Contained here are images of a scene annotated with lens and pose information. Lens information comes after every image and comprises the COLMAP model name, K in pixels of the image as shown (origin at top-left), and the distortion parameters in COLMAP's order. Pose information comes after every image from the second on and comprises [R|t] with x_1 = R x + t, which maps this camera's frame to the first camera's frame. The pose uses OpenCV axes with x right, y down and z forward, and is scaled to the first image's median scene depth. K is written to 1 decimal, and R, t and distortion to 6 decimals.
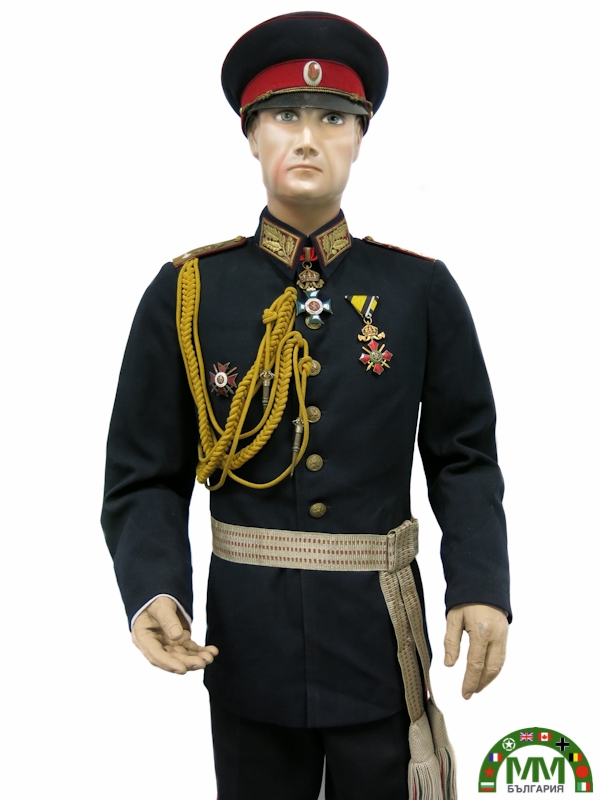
lens RADIAL K [[657.8, 0, 300.4], [0, 657.8, 404.8], [0, 0, 1]] dist [-0.001841, -0.002678]
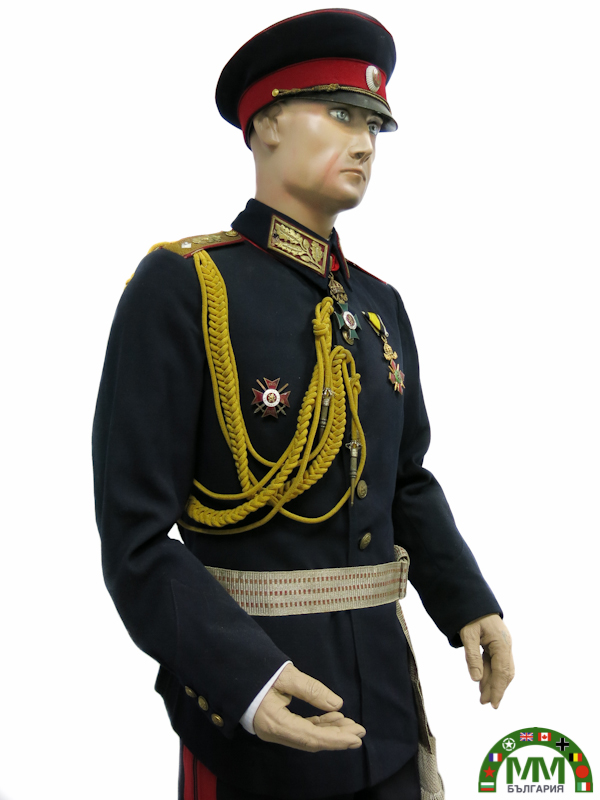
lens RADIAL K [[716.6, 0, 296.4], [0, 716.6, 396.1], [0, 0, 1]] dist [-0.003596, 0.003370]
pose [[0.801140, 0.013945, 0.598315, -0.645613], [0.022295, 0.998339, -0.053122, 0.009132], [-0.598062, 0.055898, 0.799498, 0.244462]]
